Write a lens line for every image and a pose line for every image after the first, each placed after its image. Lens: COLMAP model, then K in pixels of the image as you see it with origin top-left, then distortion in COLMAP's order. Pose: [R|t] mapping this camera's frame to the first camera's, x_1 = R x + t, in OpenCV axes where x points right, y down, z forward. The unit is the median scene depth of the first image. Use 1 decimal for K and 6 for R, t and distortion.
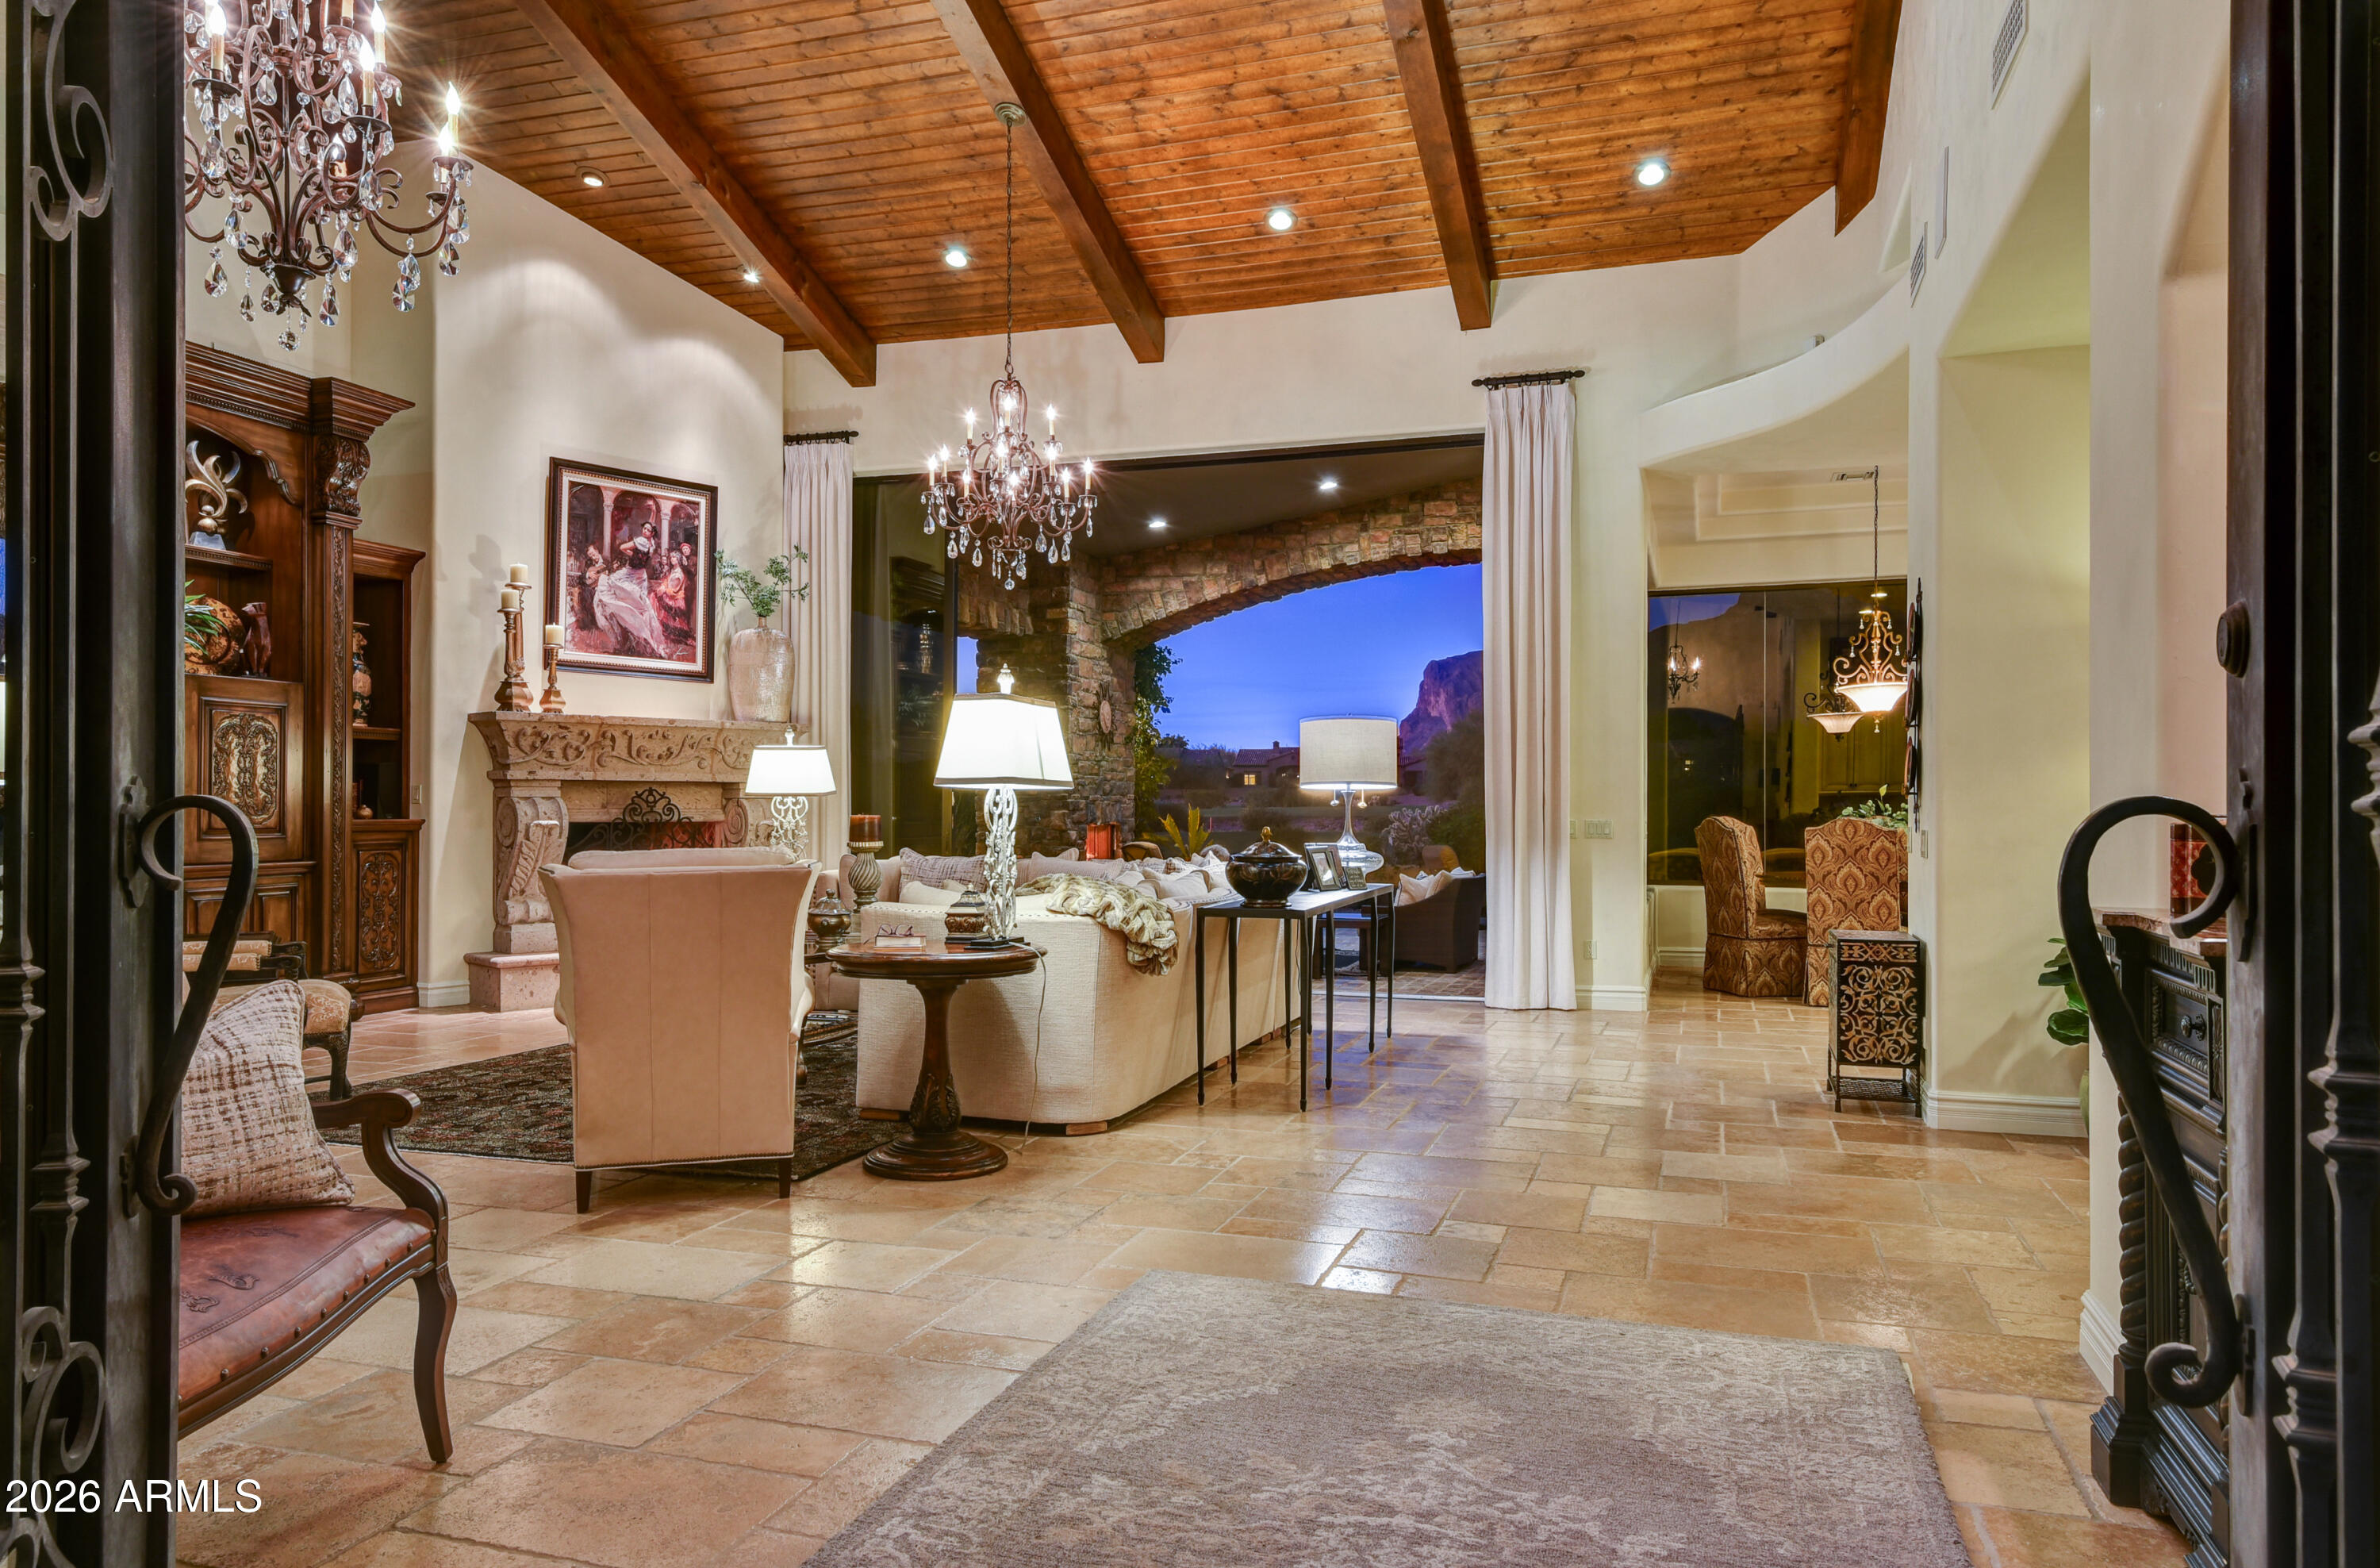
lens RADIAL K [[1568.3, 0, 1189.4], [0, 1568.3, 787.2], [0, 0, 1]] dist [-0.003672, -0.000647]
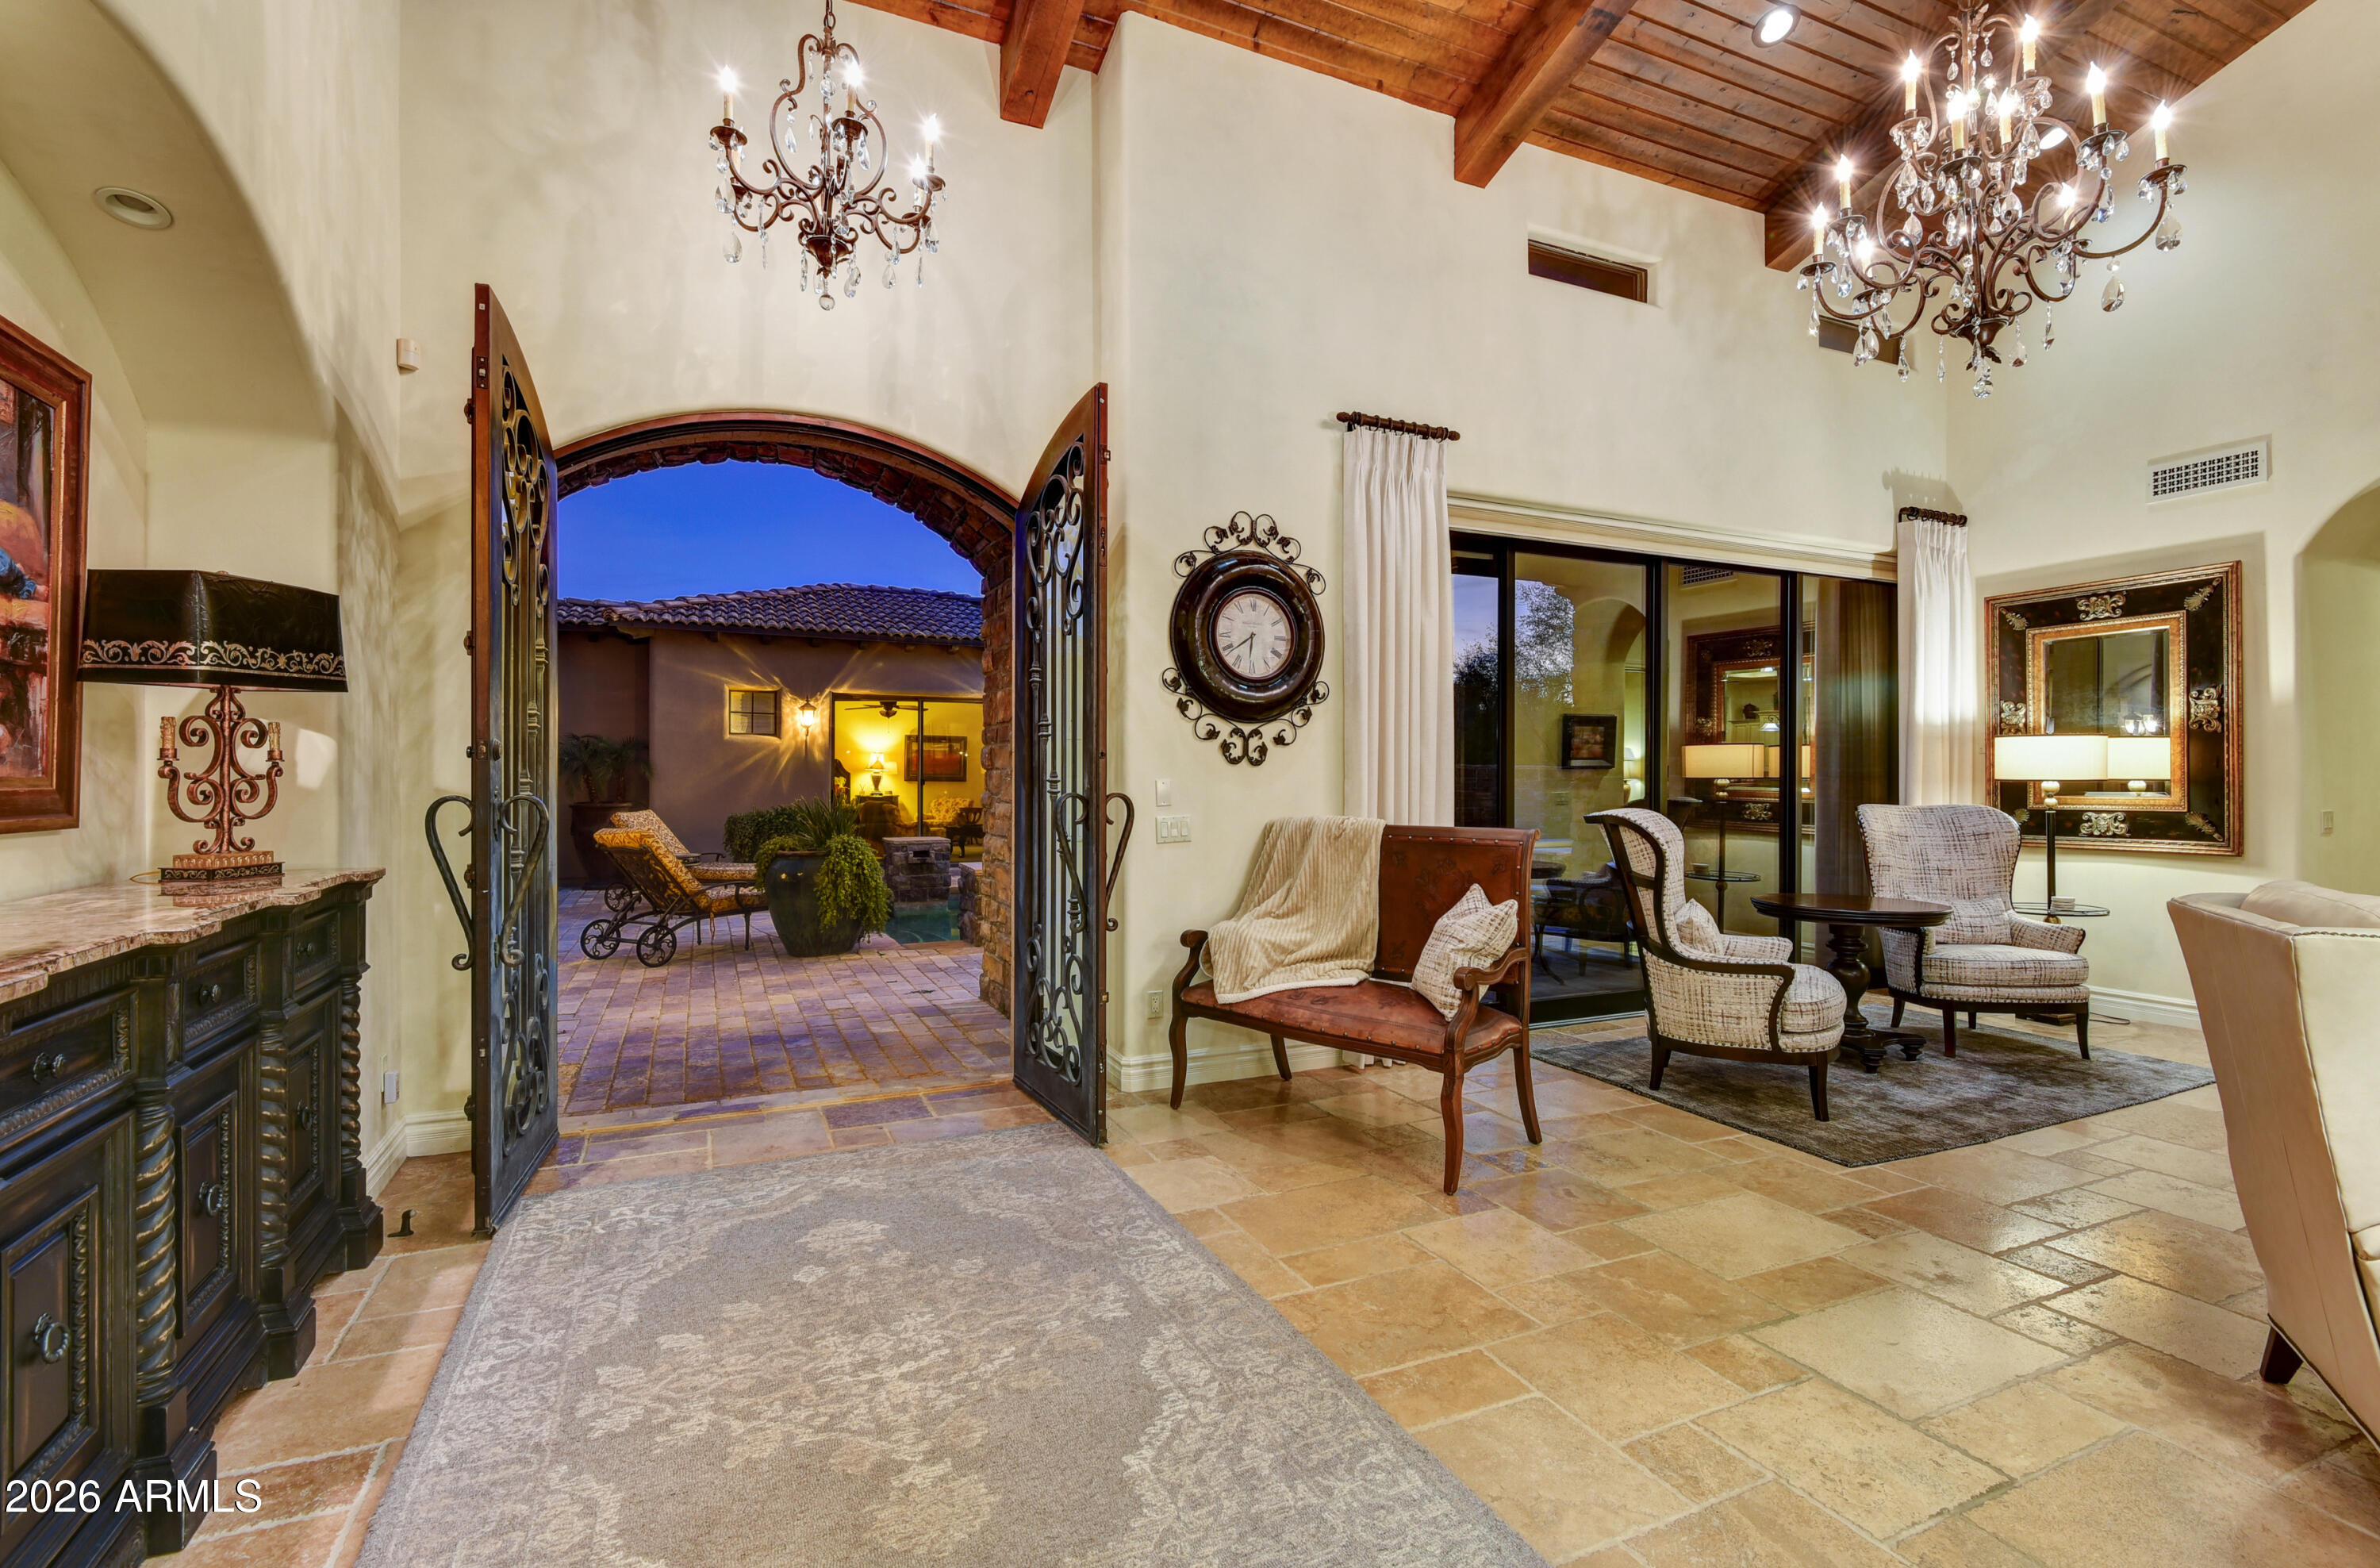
lens RADIAL K [[1093.6, 0, 1192.3], [0, 1093.6, 775.4], [0, 0, 1]] dist [-0.003657, -0.001512]
pose [[-0.736320, -0.001758, -0.676631, 0.512684], [0.002283, 0.999984, -0.005083, -0.009229], [0.676629, -0.005287, -0.736305, 1.679907]]
